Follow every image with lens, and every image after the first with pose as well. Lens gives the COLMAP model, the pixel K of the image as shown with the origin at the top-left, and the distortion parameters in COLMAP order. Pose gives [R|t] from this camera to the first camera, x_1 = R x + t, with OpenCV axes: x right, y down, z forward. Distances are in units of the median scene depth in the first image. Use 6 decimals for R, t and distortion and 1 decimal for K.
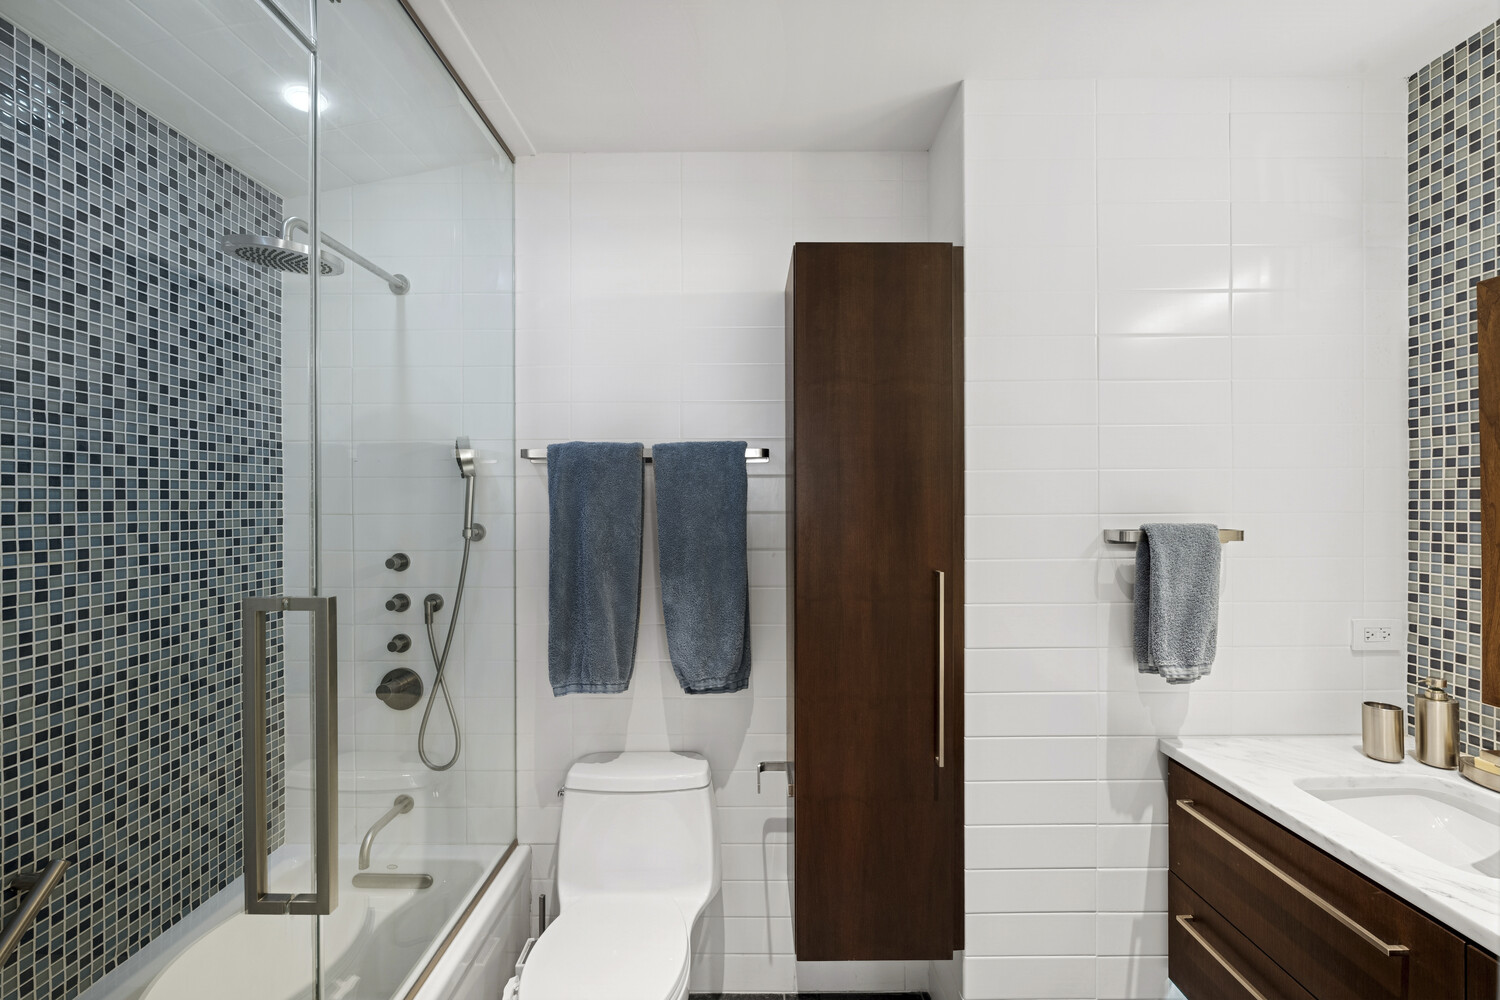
lens RADIAL K [[607.7, 0, 750.0], [0, 607.7, 500.0], [0, 0, 1]] dist [-0.007448, 0.000162]
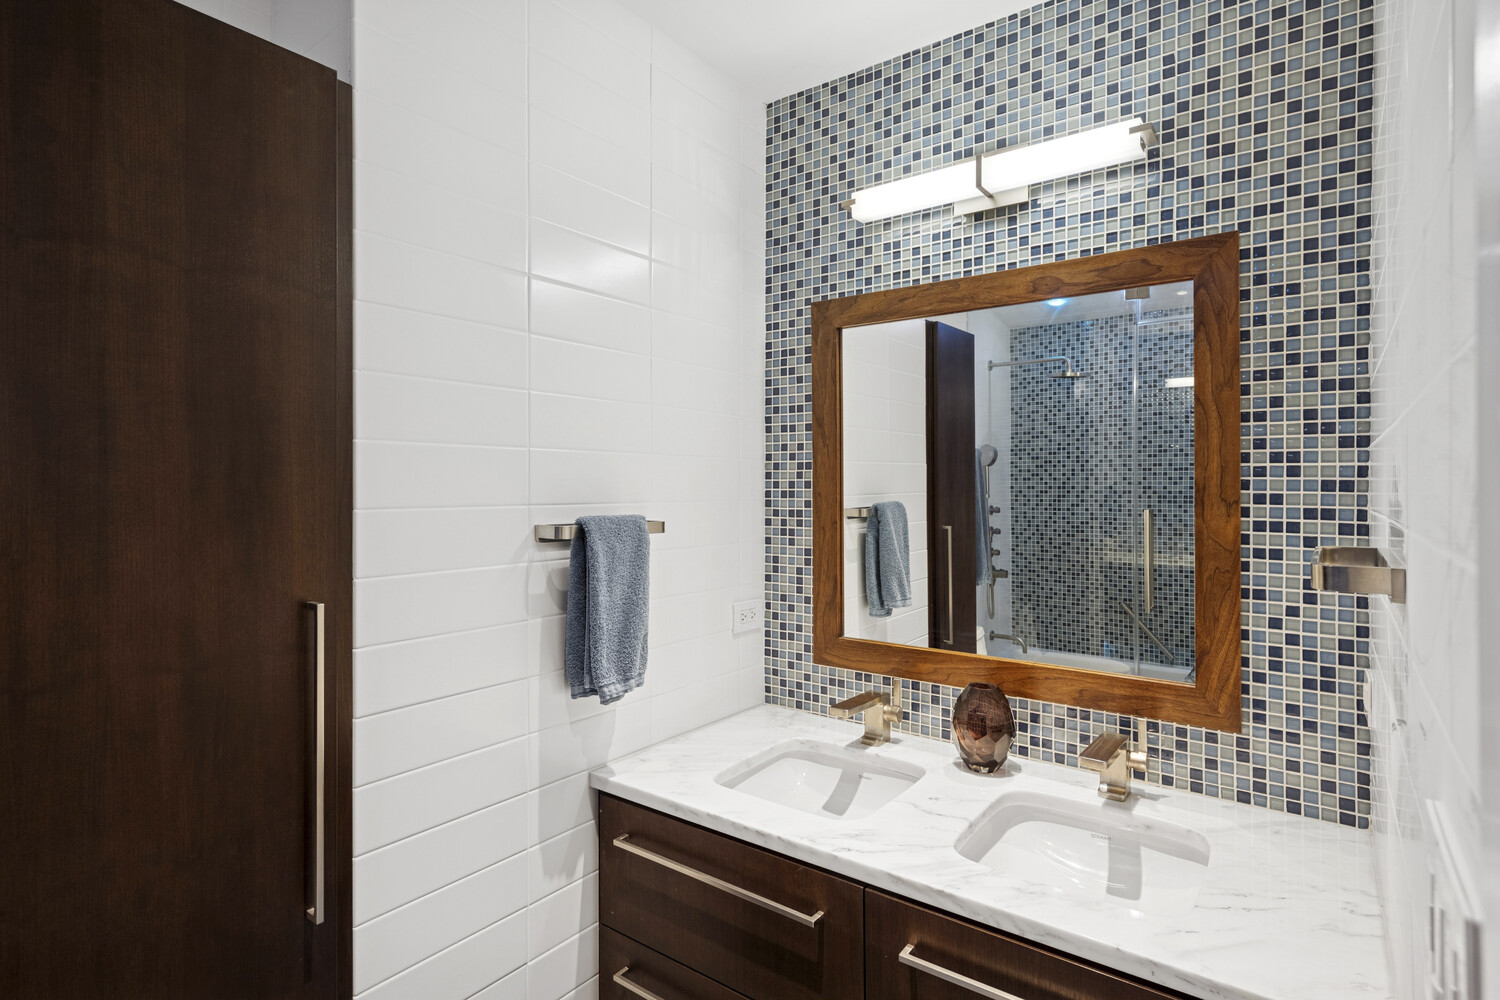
lens RADIAL K [[762.8, 0, 749.5], [0, 762.8, 492.8], [0, 0, 1]] dist [-0.002727, 0.000487]
pose [[0.595742, 0.001978, 0.803173, -0.041814], [-0.008893, 0.999952, 0.004134, 0.000695], [-0.803127, -0.009605, 0.595731, 0.197428]]
